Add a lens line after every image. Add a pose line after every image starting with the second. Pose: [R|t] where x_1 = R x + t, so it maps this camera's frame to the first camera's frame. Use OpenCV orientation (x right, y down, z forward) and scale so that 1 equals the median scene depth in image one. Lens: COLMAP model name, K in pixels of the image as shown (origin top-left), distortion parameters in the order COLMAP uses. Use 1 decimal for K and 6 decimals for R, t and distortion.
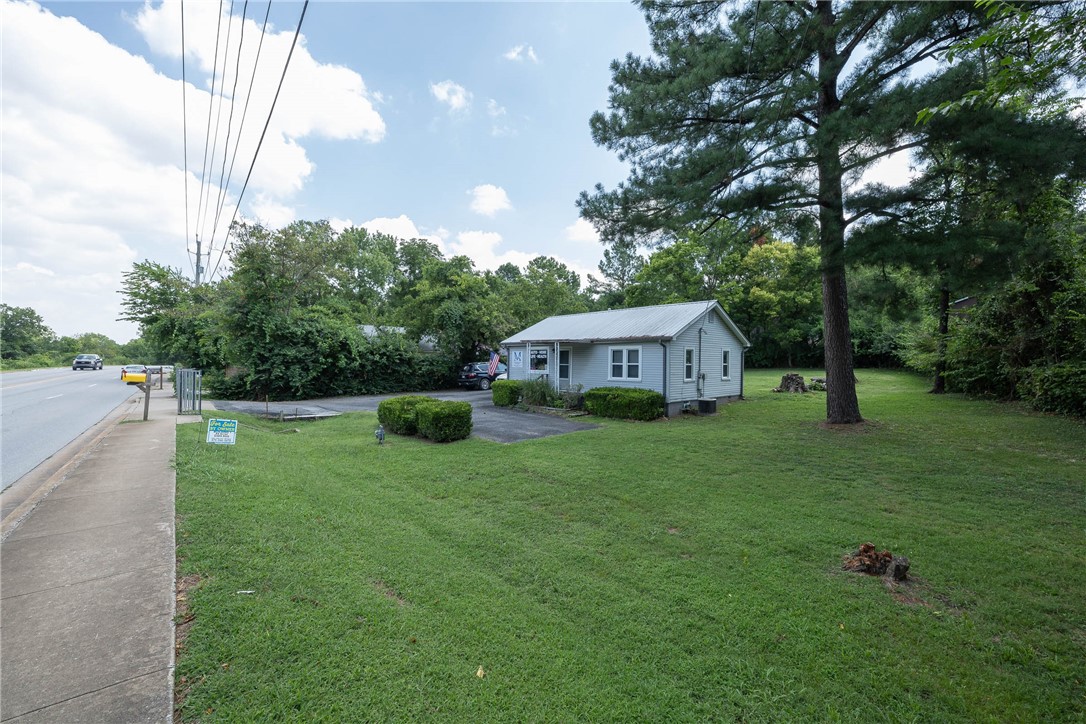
lens RADIAL K [[456.8, 0, 541.1], [0, 456.8, 357.9], [0, 0, 1]] dist [0.007482, 0.000940]
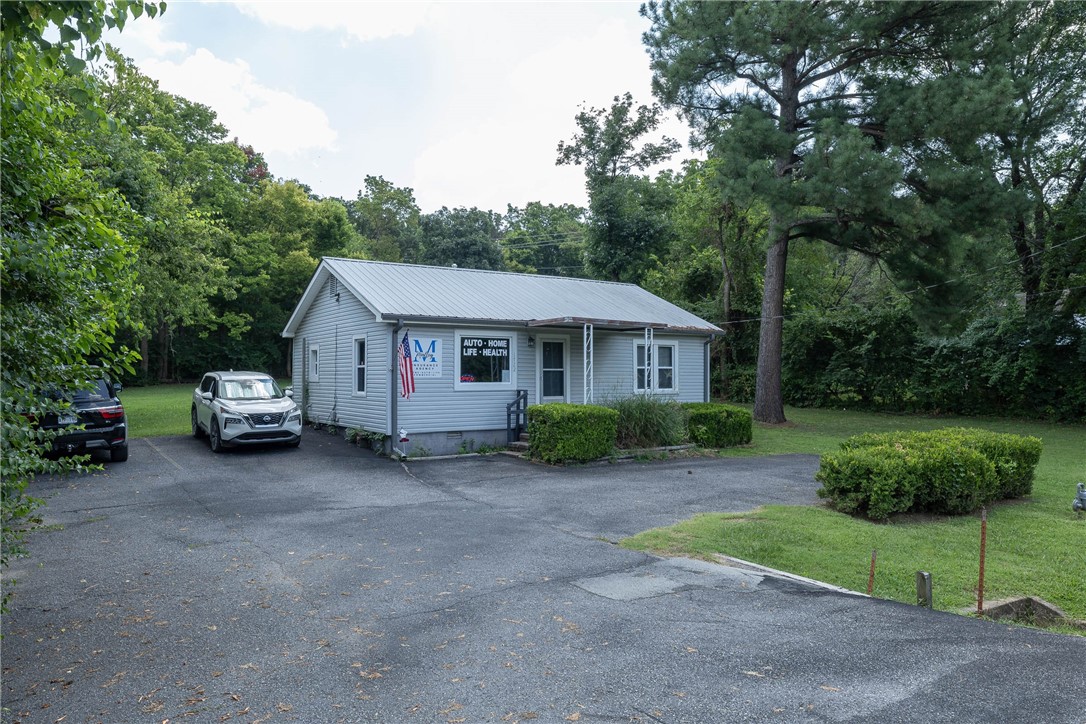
lens RADIAL K [[710.1, 0, 538.2], [0, 710.1, 370.4], [0, 0, 1]] dist [-0.001023, 0.004236]
pose [[0.150759, -0.002432, 0.988567, -0.940133], [-0.003326, 0.999990, 0.002967, 0.016705], [-0.988565, -0.003736, 0.150750, 1.138965]]
